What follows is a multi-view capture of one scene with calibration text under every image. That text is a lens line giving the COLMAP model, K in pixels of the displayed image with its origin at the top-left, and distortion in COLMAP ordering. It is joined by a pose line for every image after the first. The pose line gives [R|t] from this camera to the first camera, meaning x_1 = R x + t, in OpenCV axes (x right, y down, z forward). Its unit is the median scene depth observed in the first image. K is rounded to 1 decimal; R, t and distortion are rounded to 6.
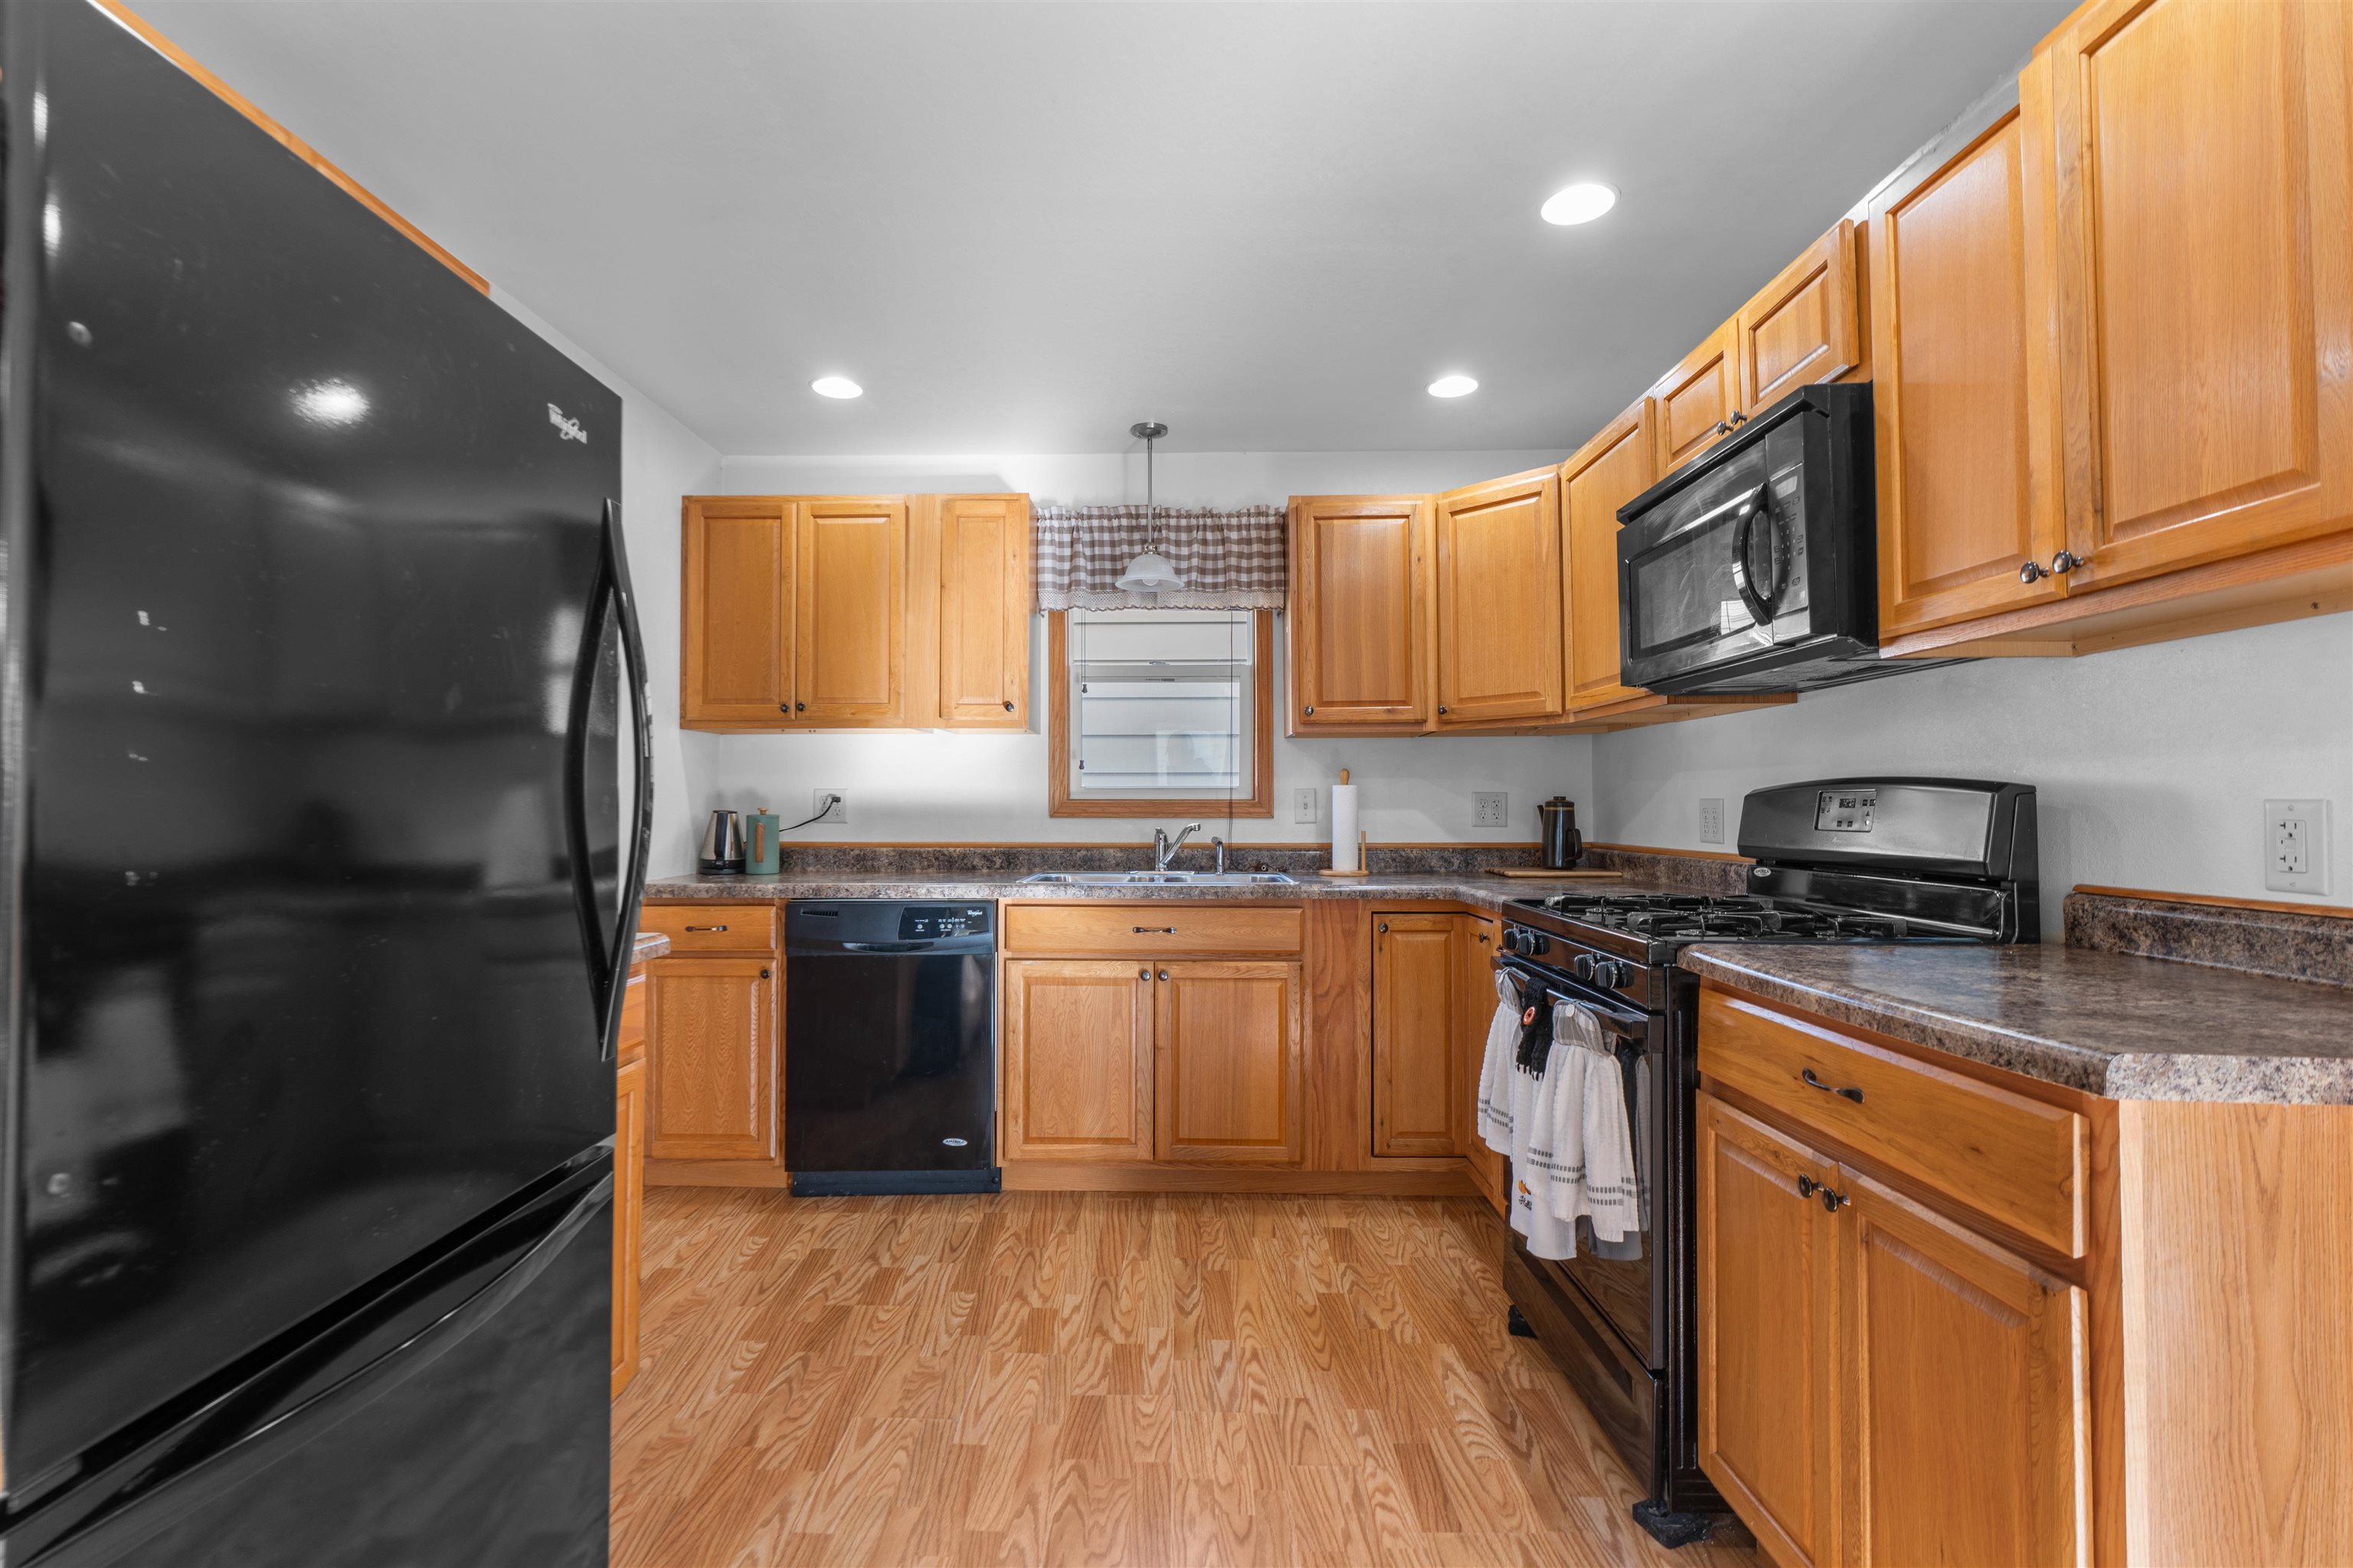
lens RADIAL K [[1065.0, 0, 1155.9], [0, 1065.0, 778.3], [0, 0, 1]] dist [-0.000582, -0.000502]
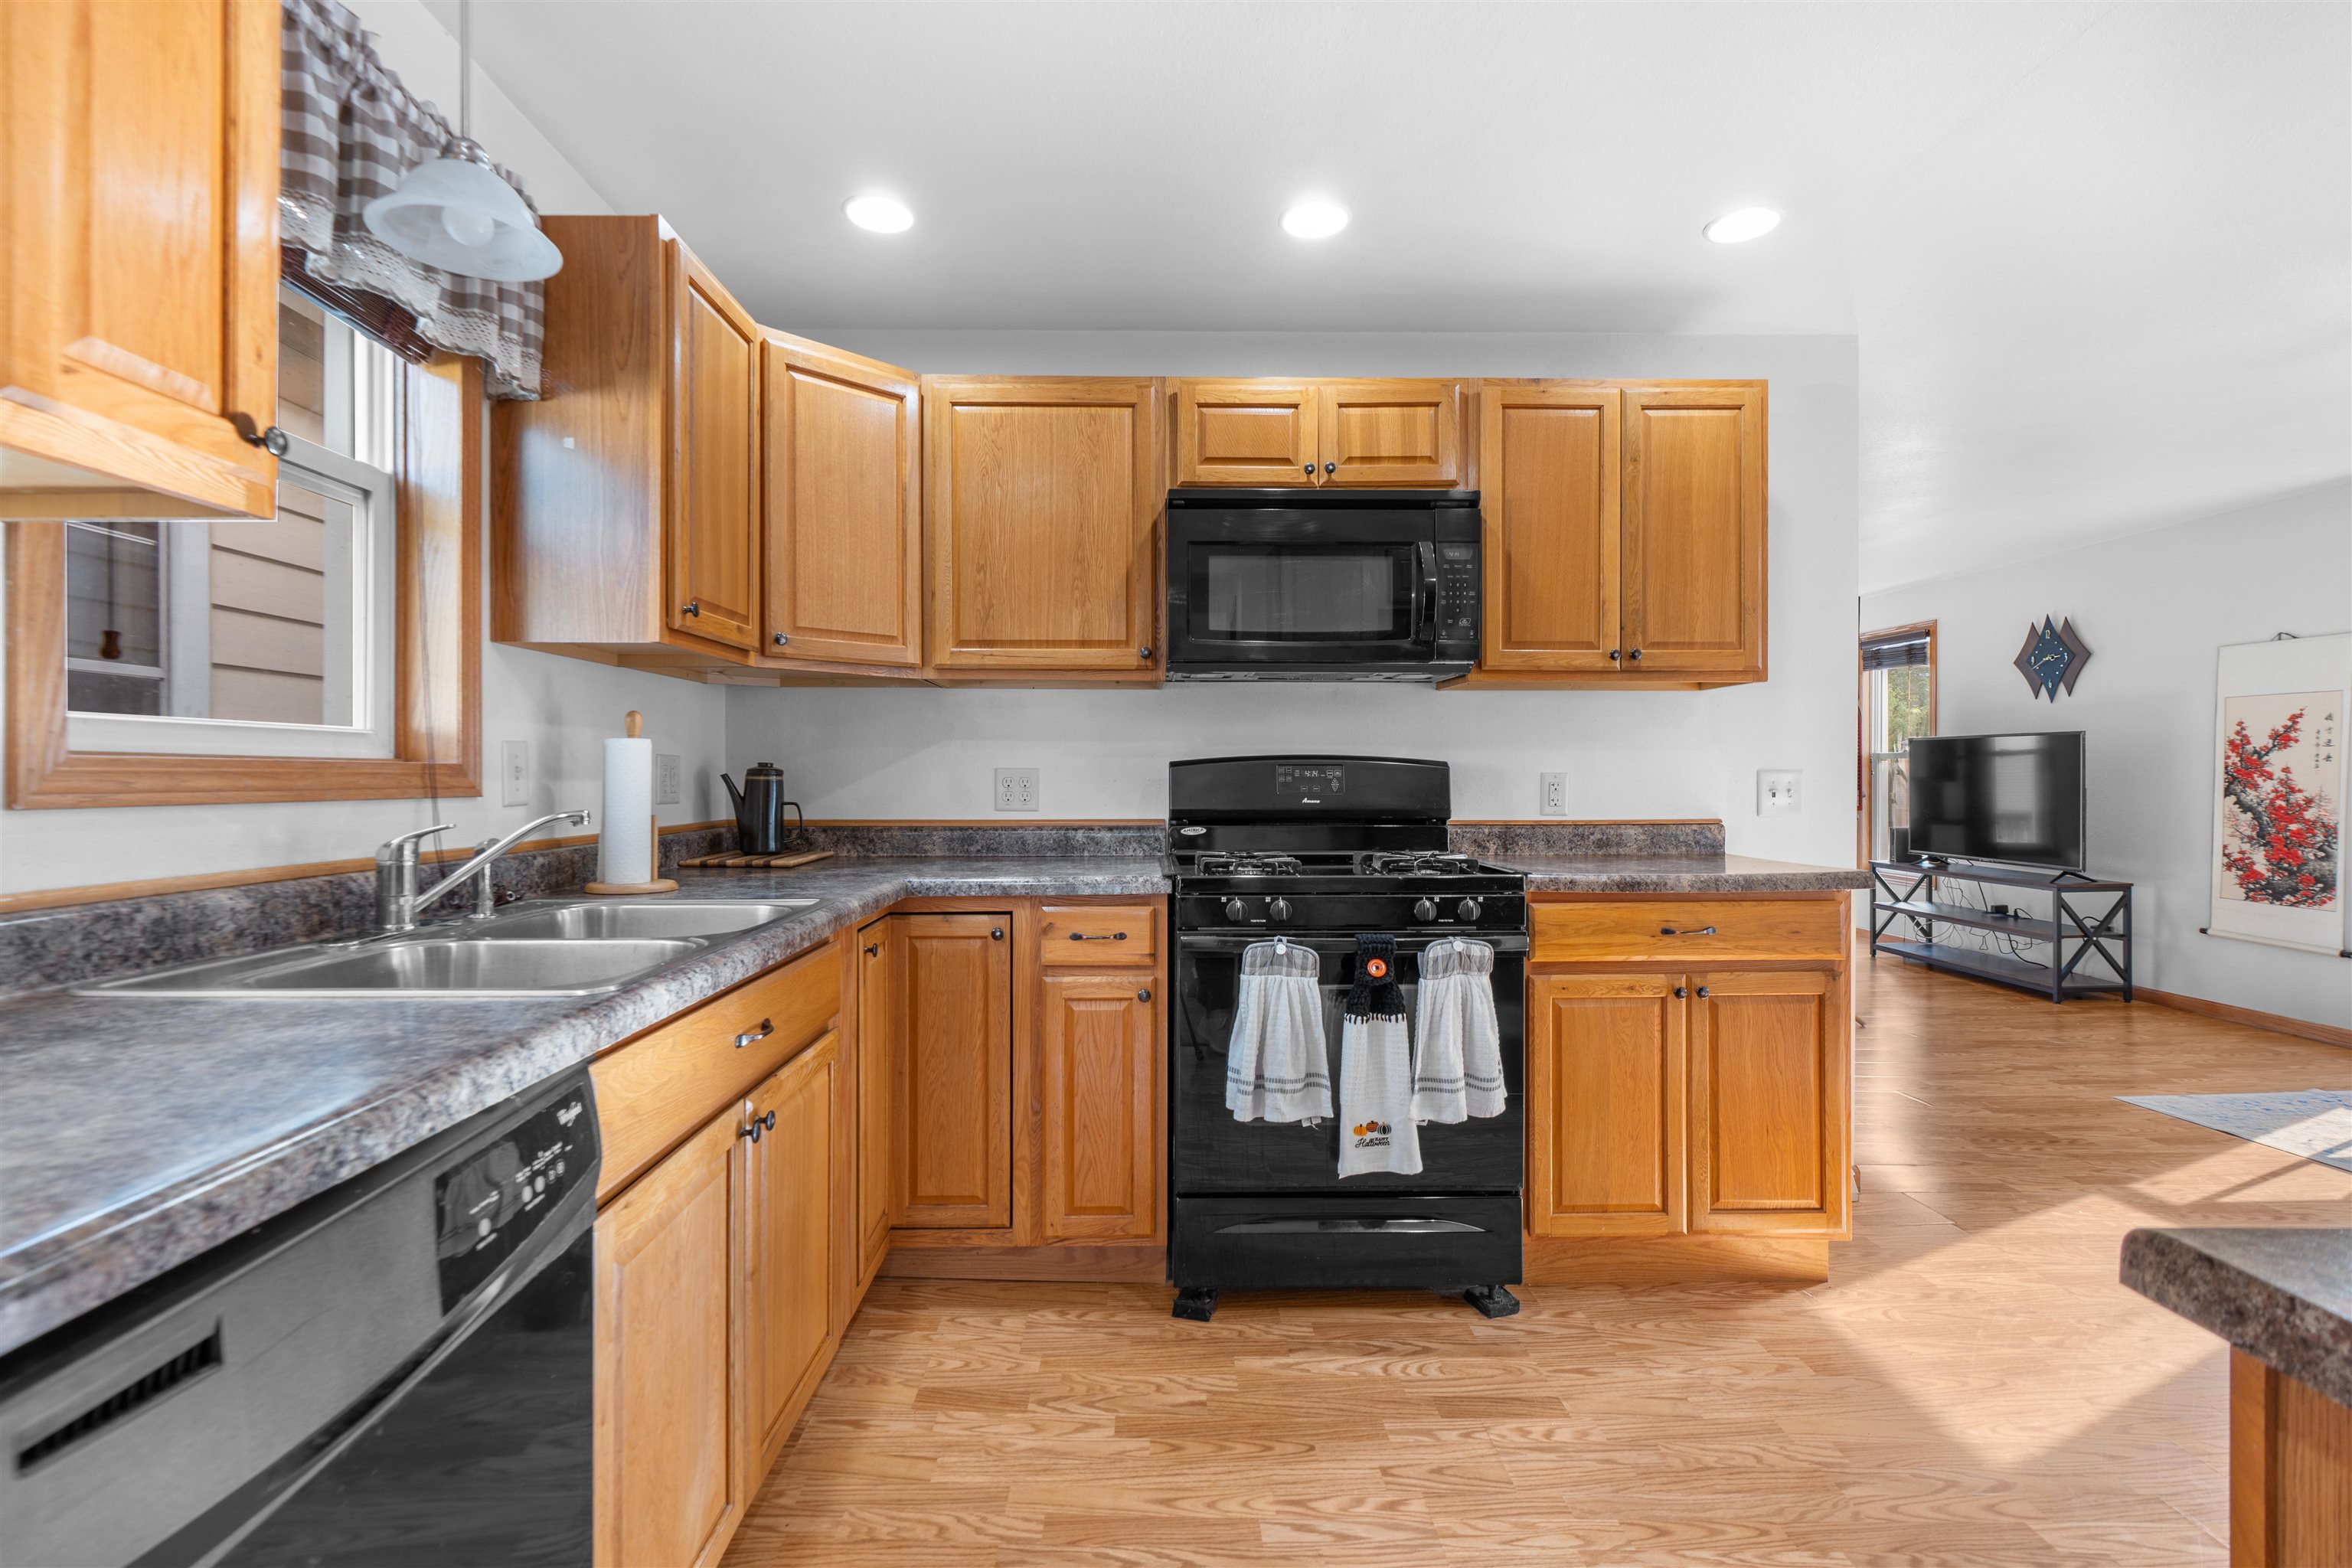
lens RADIAL K [[1064.5, 0, 1159.1], [0, 1064.5, 775.0], [0, 0, 1]] dist [-0.000582, -0.000502]
pose [[-0.026521, 0.000482, 0.999648, -0.495245], [-0.027642, 0.999617, -0.001215, 0.022698], [-0.999266, -0.027664, -0.026497, 0.849735]]
